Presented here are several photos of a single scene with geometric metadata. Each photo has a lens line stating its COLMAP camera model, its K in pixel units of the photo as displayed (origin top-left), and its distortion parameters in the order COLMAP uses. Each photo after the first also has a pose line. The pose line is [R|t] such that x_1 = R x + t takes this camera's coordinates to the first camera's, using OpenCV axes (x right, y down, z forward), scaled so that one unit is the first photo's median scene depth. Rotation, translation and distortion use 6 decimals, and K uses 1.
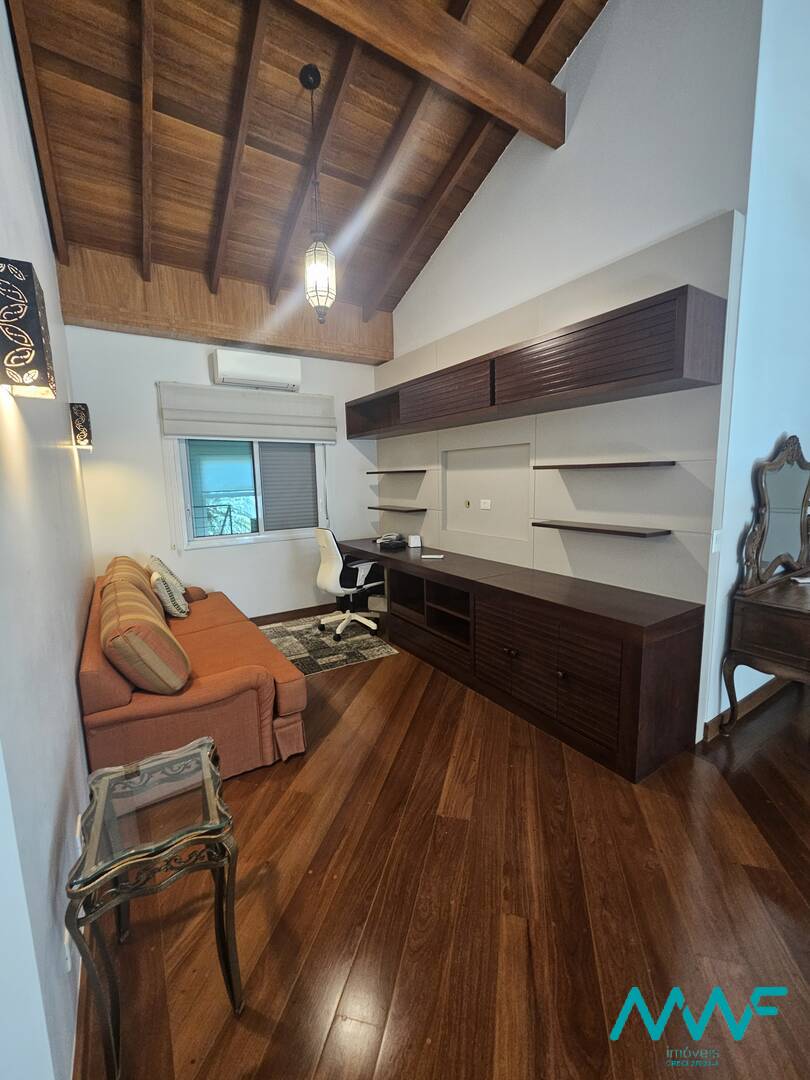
lens RADIAL K [[442.2, 0, 400.6], [0, 442.2, 538.1], [0, 0, 1]] dist [-0.001850, 0.001988]
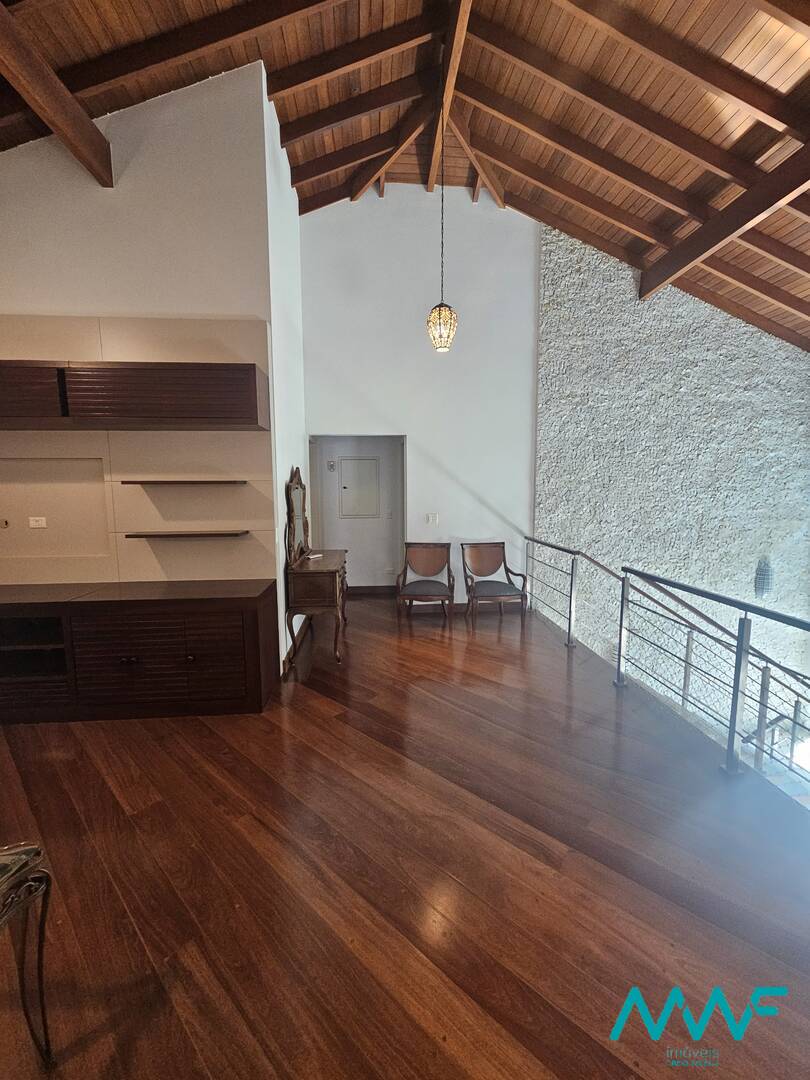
lens RADIAL K [[442.2, 0, 411.1], [0, 442.2, 537.5], [0, 0, 1]] dist [-0.001850, 0.001988]
pose [[0.459296, -0.077397, 0.884905, -0.360802], [0.117204, 0.992767, 0.025998, 0.025773], [-0.880517, 0.091773, 0.465046, -0.085996]]
